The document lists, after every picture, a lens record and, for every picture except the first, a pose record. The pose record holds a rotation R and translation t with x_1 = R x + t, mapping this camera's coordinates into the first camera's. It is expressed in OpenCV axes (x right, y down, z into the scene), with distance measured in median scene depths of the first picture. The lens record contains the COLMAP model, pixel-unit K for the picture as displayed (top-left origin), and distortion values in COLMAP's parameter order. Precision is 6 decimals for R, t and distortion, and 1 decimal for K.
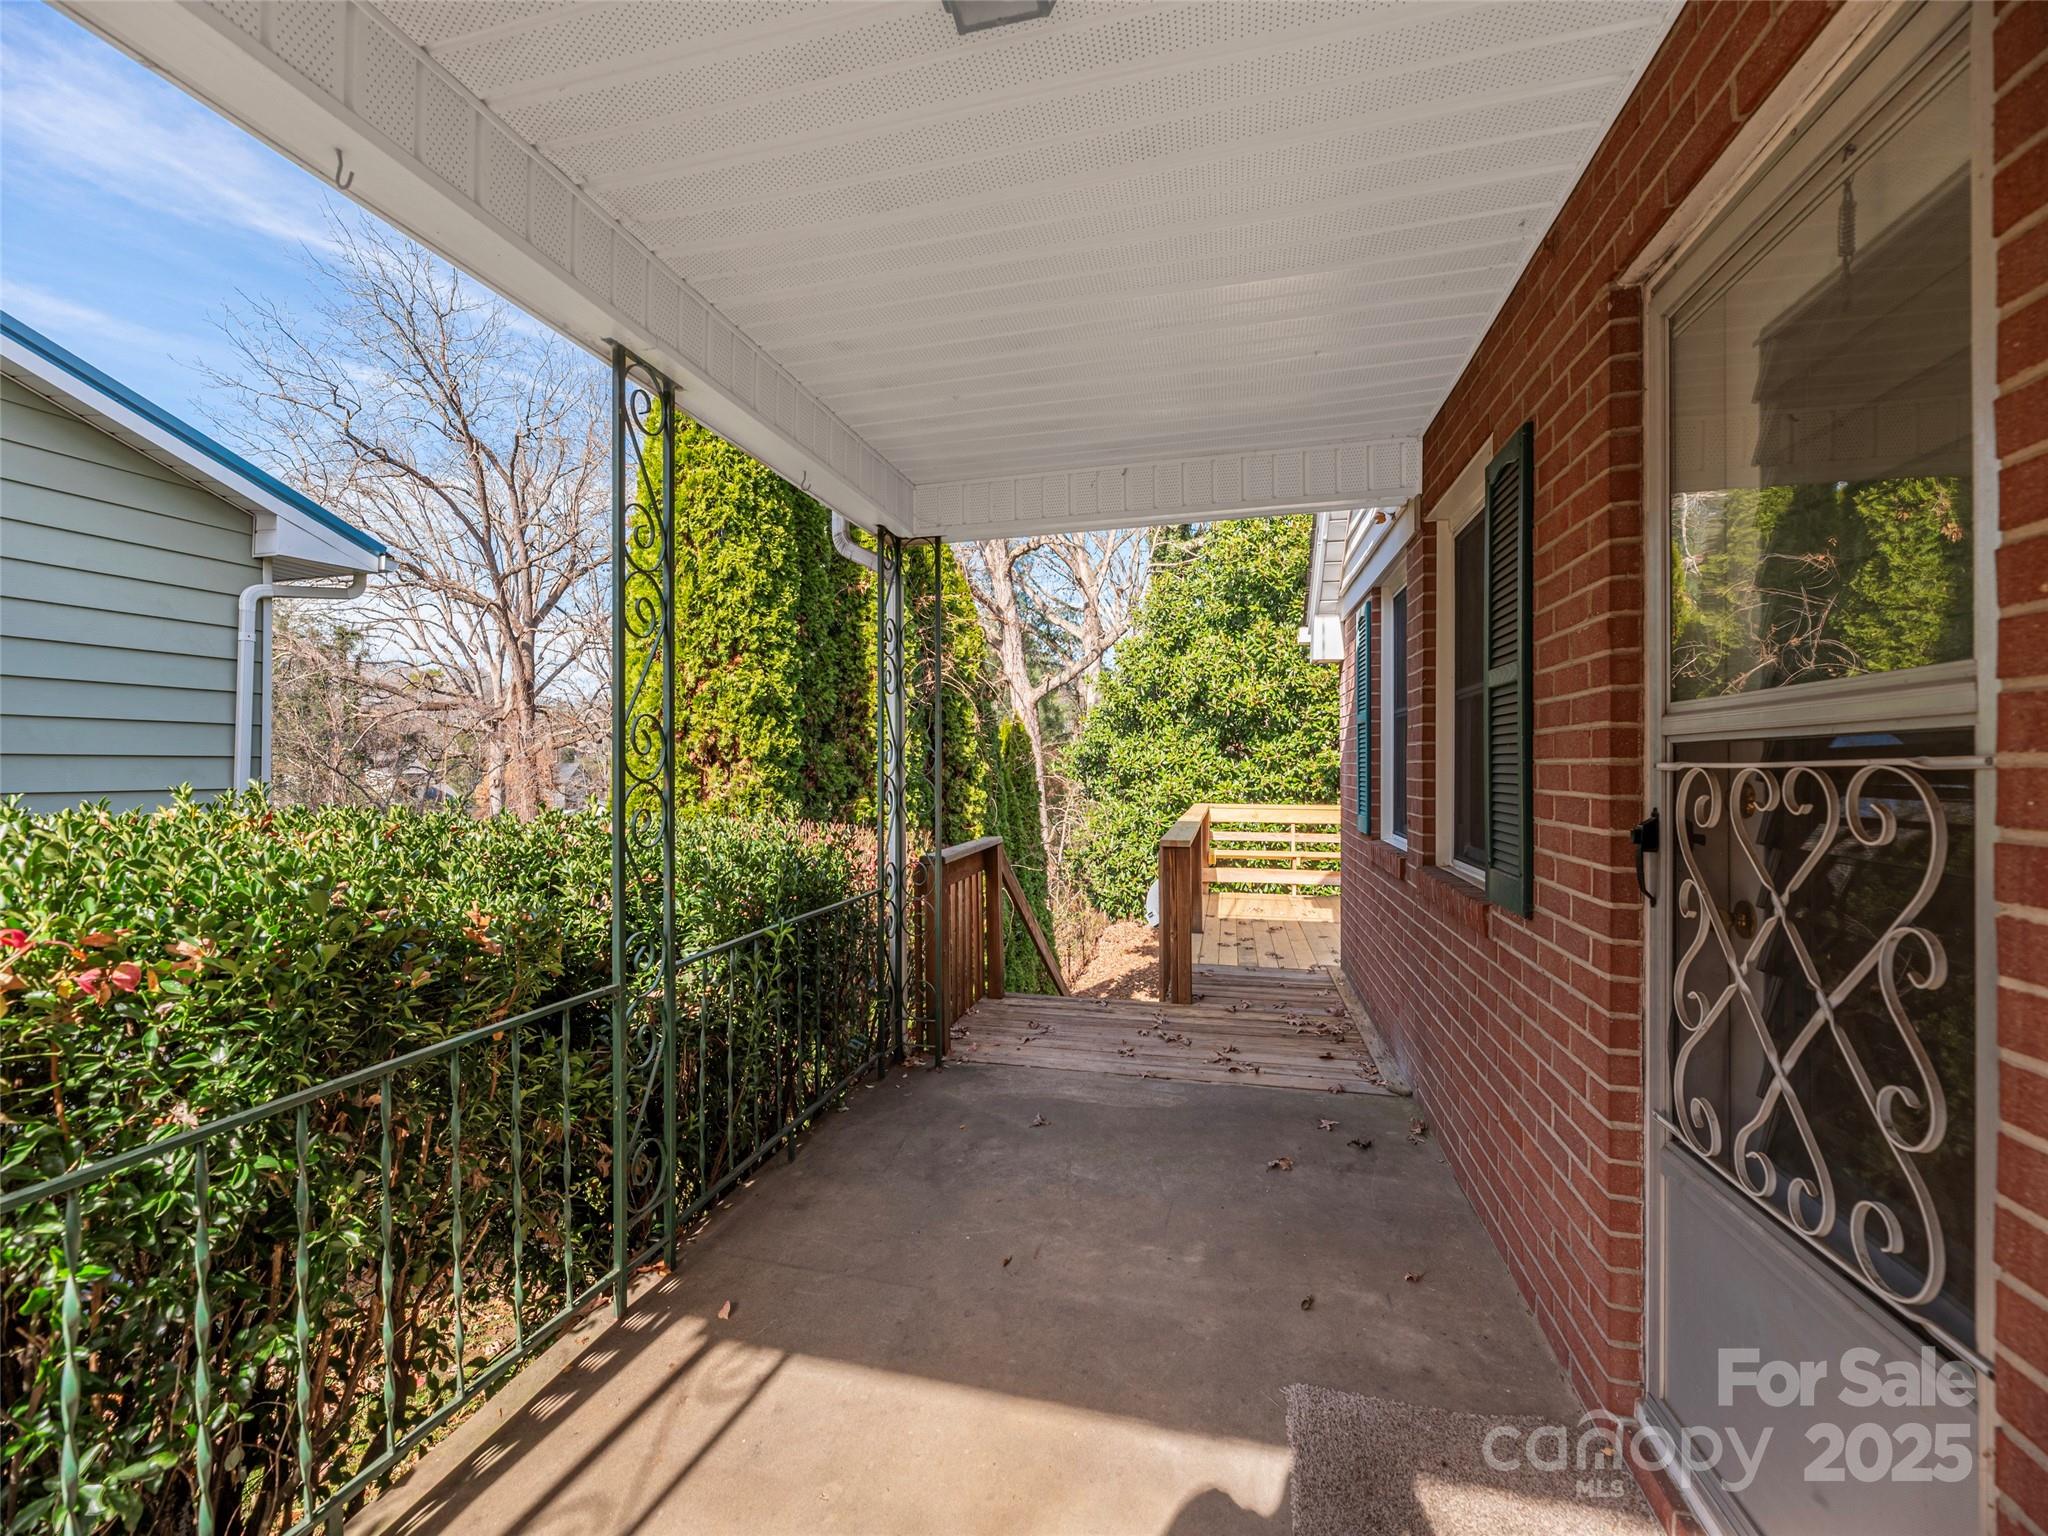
lens RADIAL K [[823.4, 0, 1024.0], [0, 823.4, 768.0], [0, 0, 1]] dist [0.000324, 0.000364]
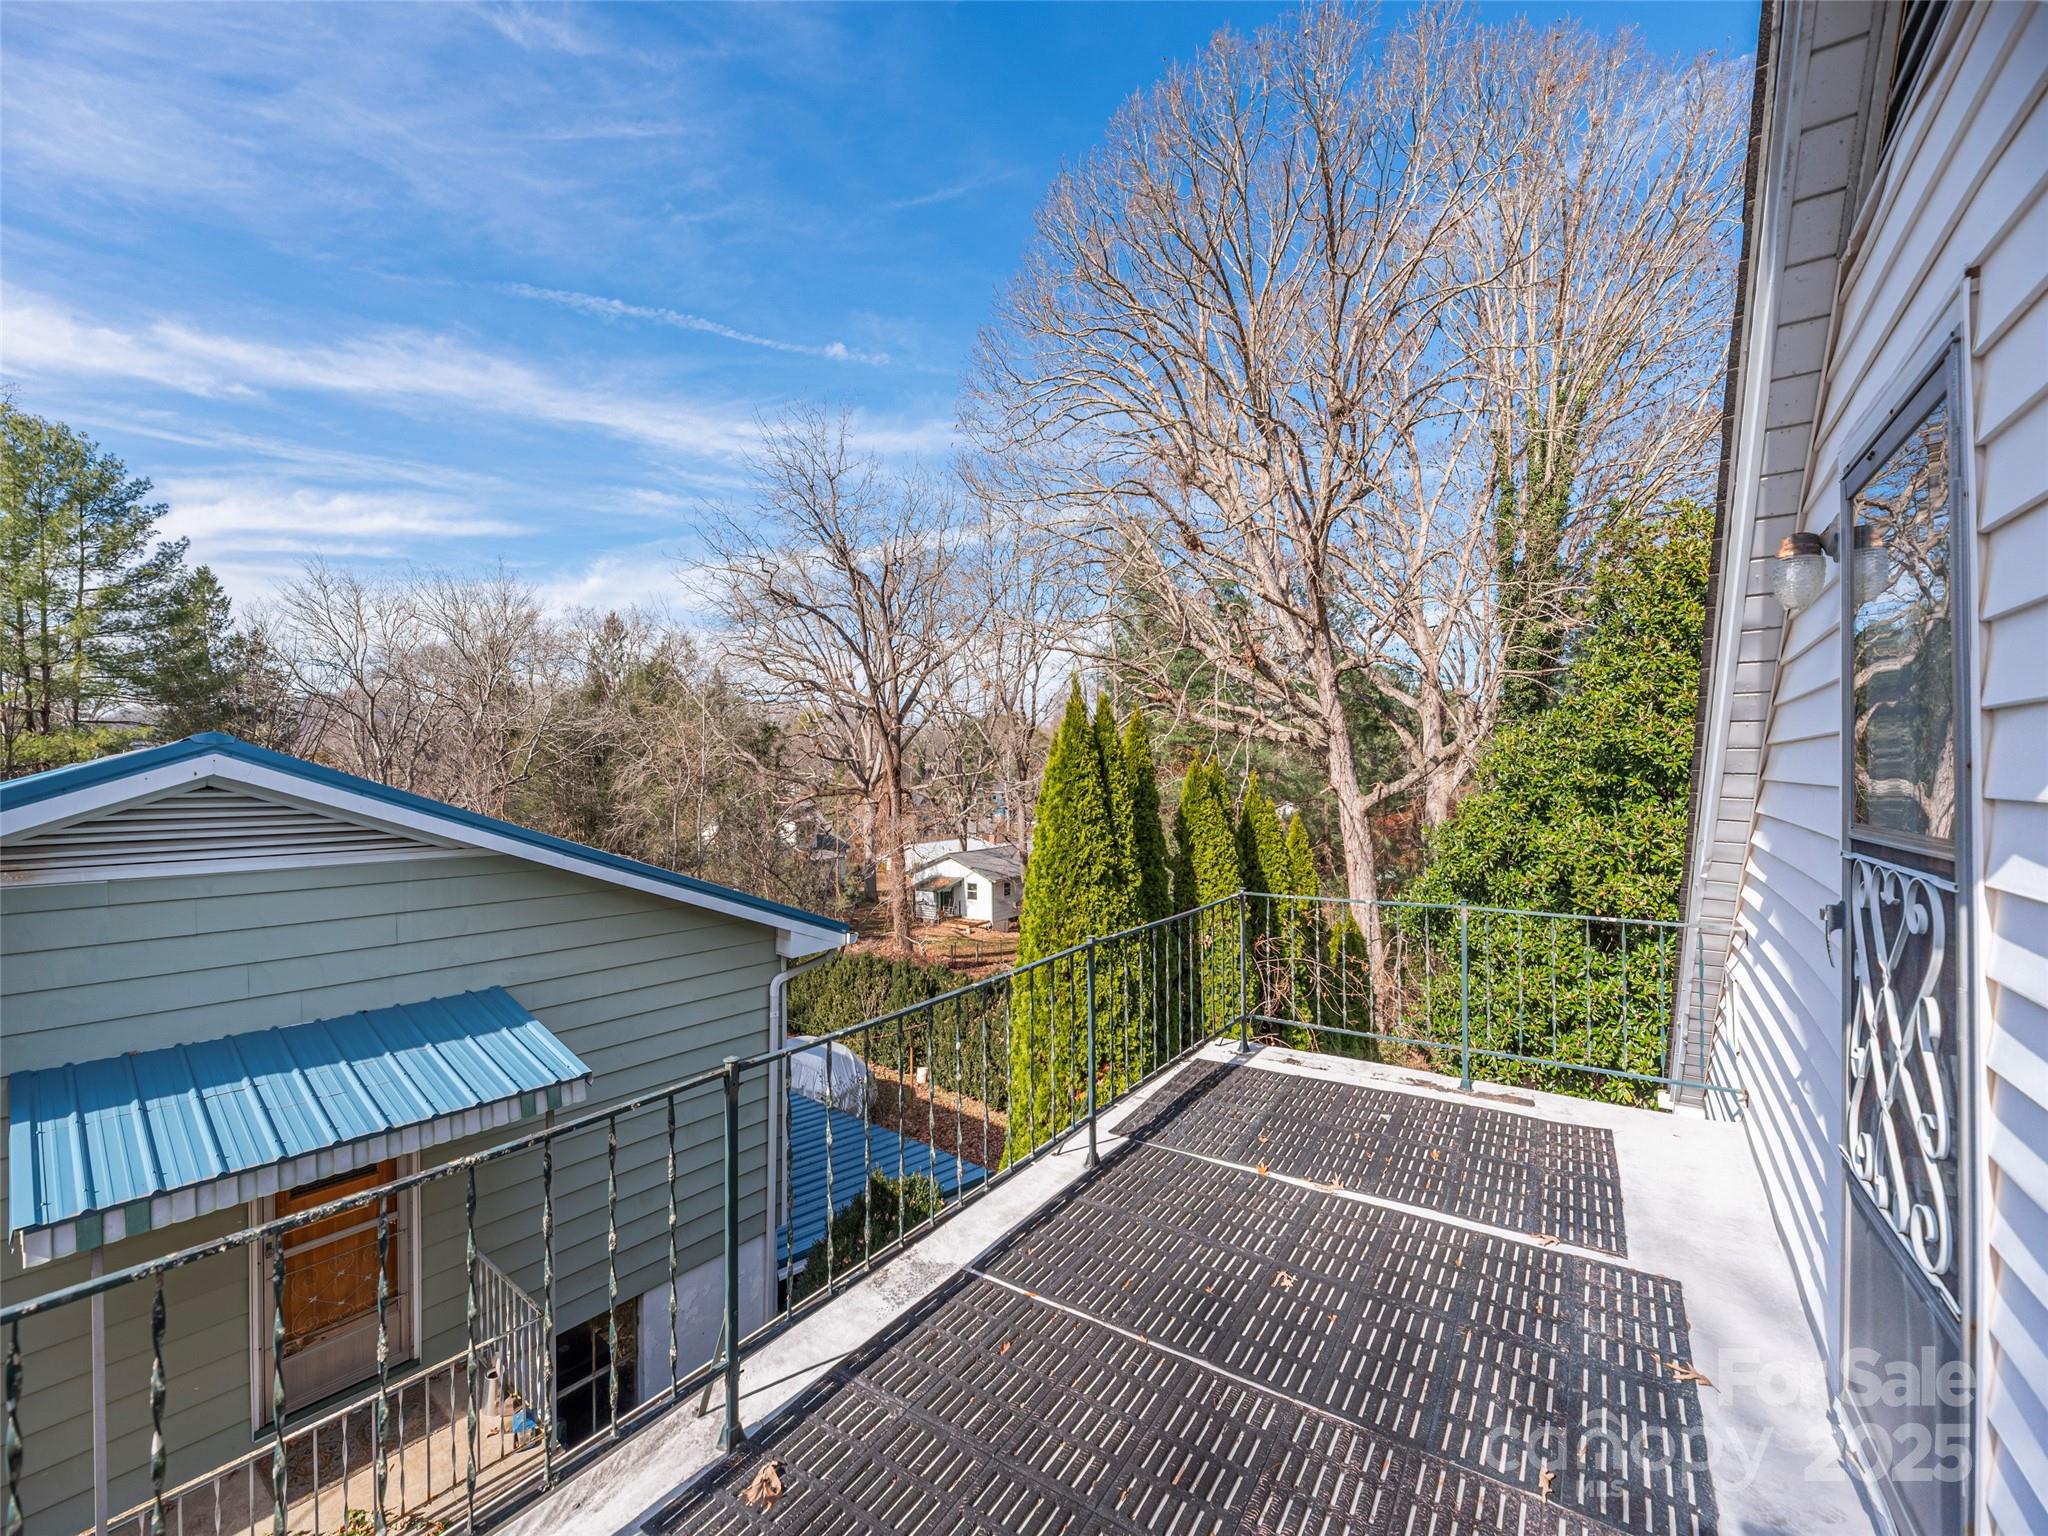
lens RADIAL K [[836.1, 0, 1027.2], [0, 836.1, 771.3], [0, 0, 1]] dist [-0.005513, 0.000425]
pose [[0.932150, -0.008114, -0.361982, -0.001616], [0.007050, 0.999966, -0.004261, -0.194498], [0.362004, 0.001420, 0.932175, -0.067344]]
